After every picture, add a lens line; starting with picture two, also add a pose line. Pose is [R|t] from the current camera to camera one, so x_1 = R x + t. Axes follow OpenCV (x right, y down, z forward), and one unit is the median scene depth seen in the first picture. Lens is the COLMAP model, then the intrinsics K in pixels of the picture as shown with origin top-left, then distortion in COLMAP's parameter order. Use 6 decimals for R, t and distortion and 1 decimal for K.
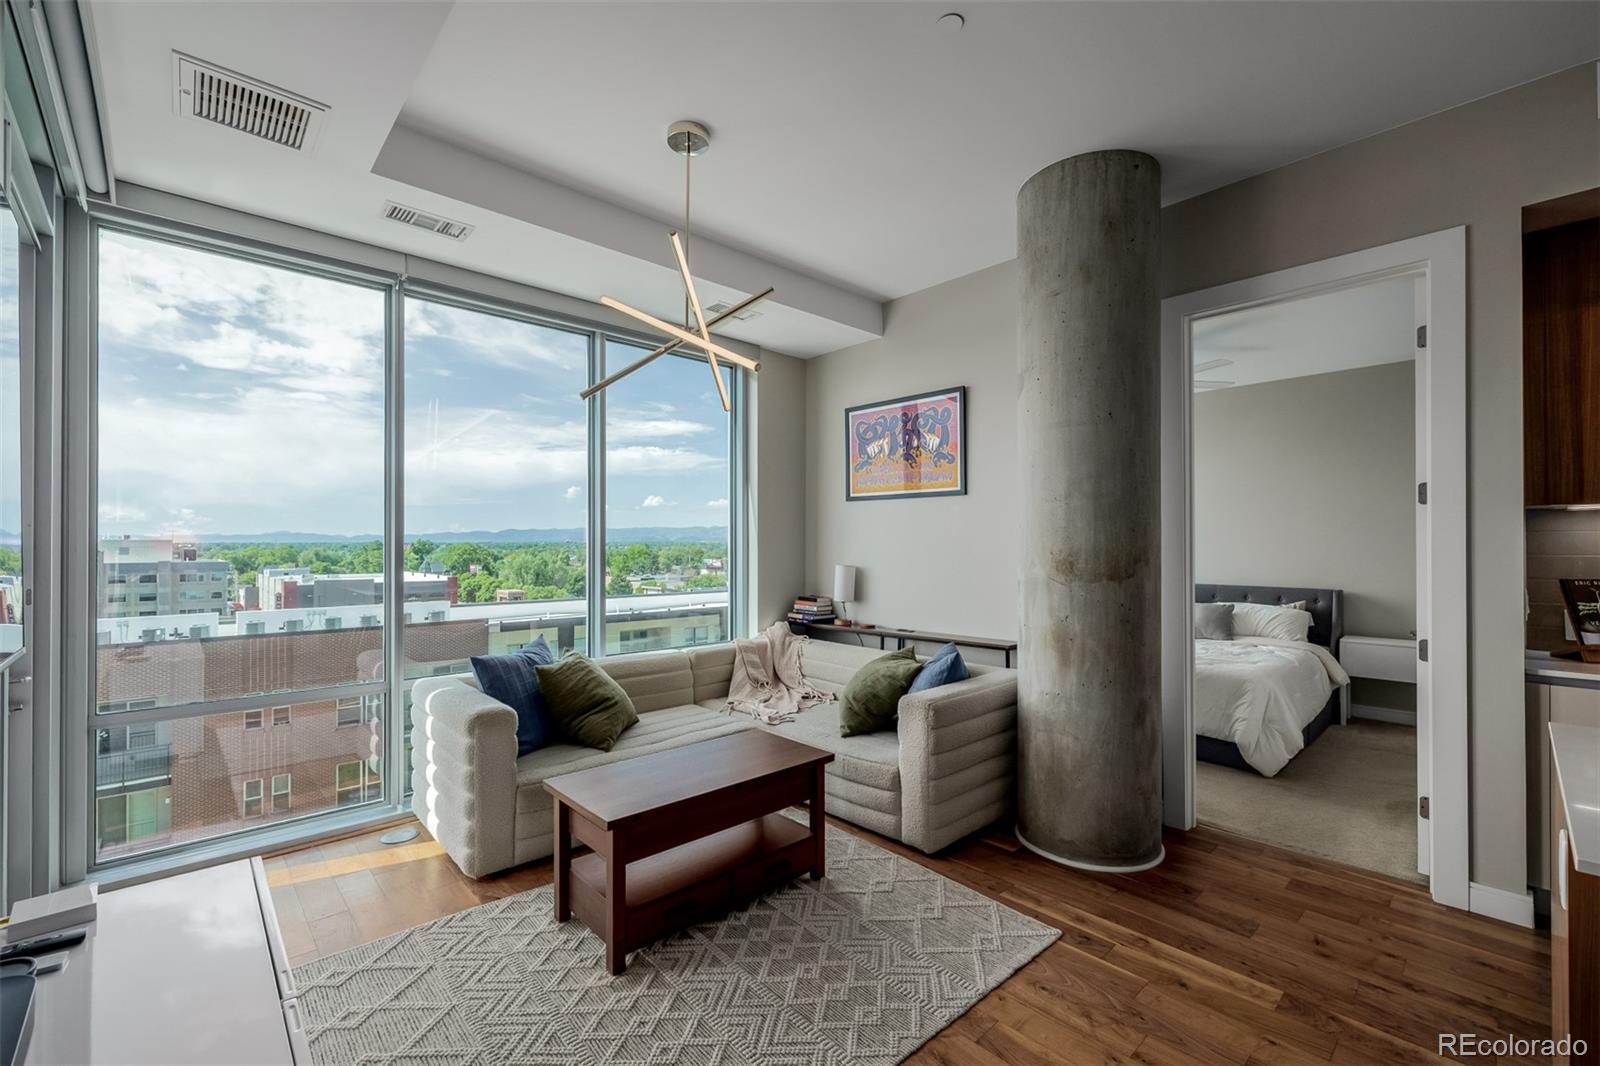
lens RADIAL K [[674.8, 0, 807.0], [0, 674.8, 545.4], [0, 0, 1]] dist [0.003863, -0.001322]
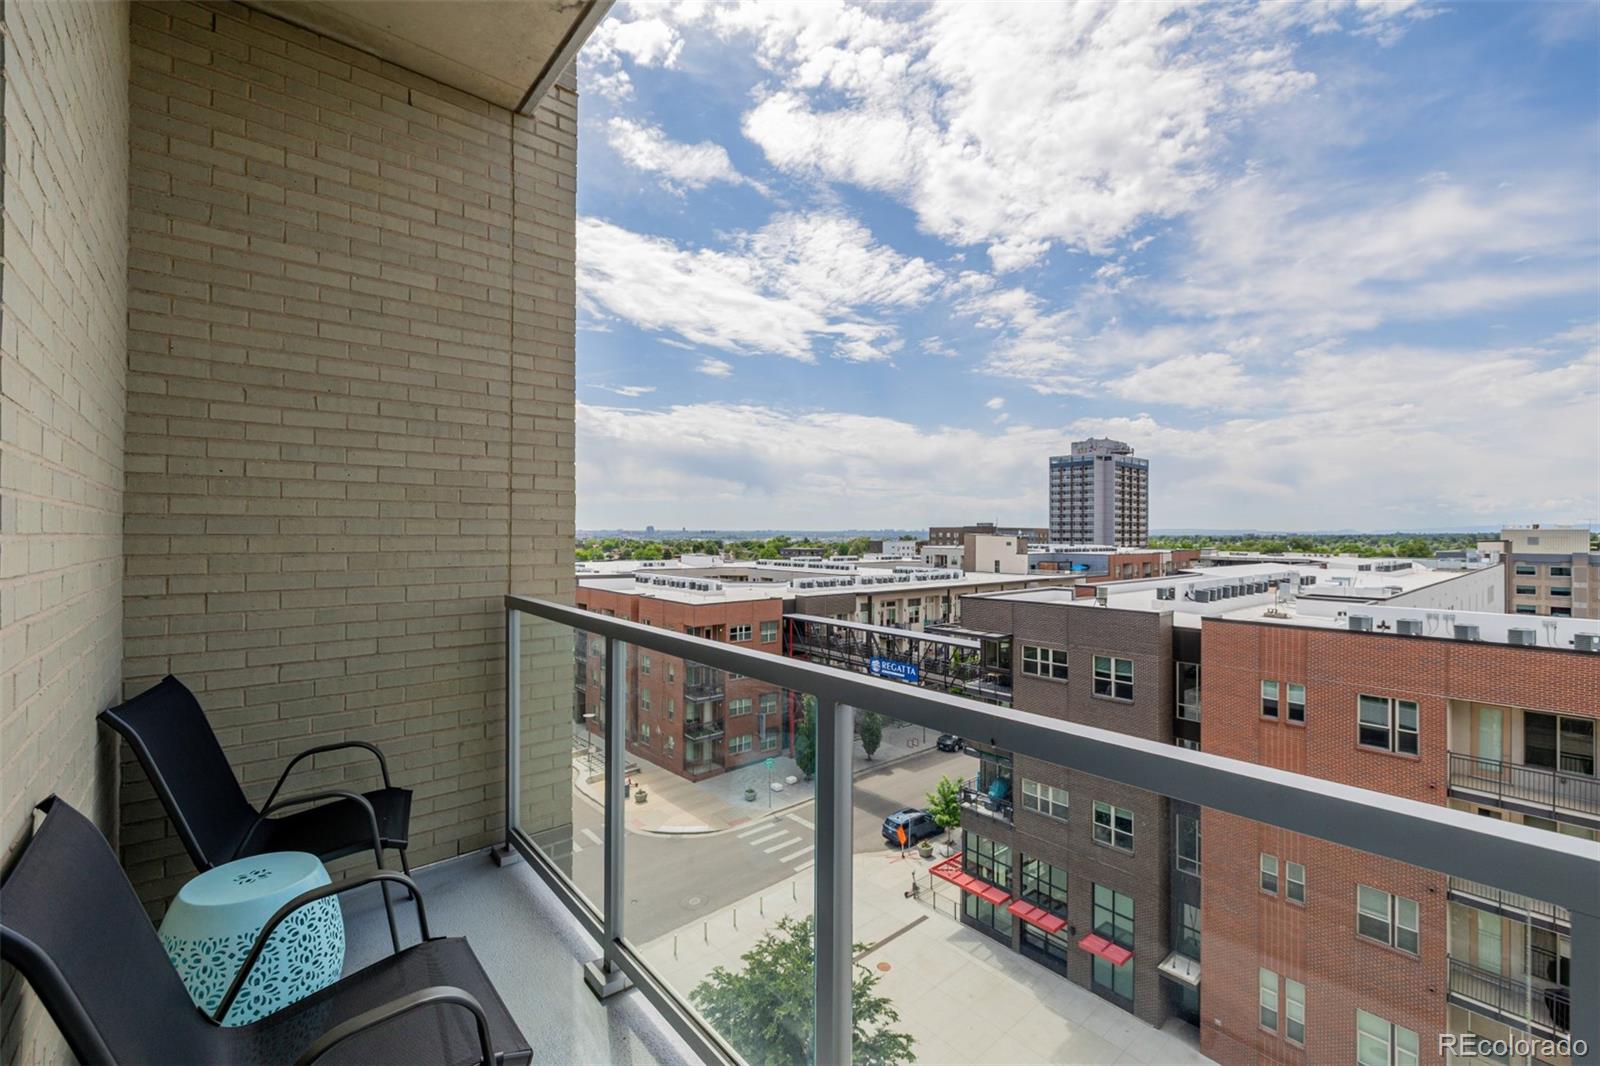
lens RADIAL K [[674.8, 0, 808.1], [0, 674.8, 535.0], [0, 0, 1]] dist [0.003863, -0.001322]
pose [[-0.036372, 0.002755, -0.999335, -0.445101], [-0.002778, 0.999992, 0.002857, 0.001704], [0.999334, 0.002880, -0.036364, 0.307142]]
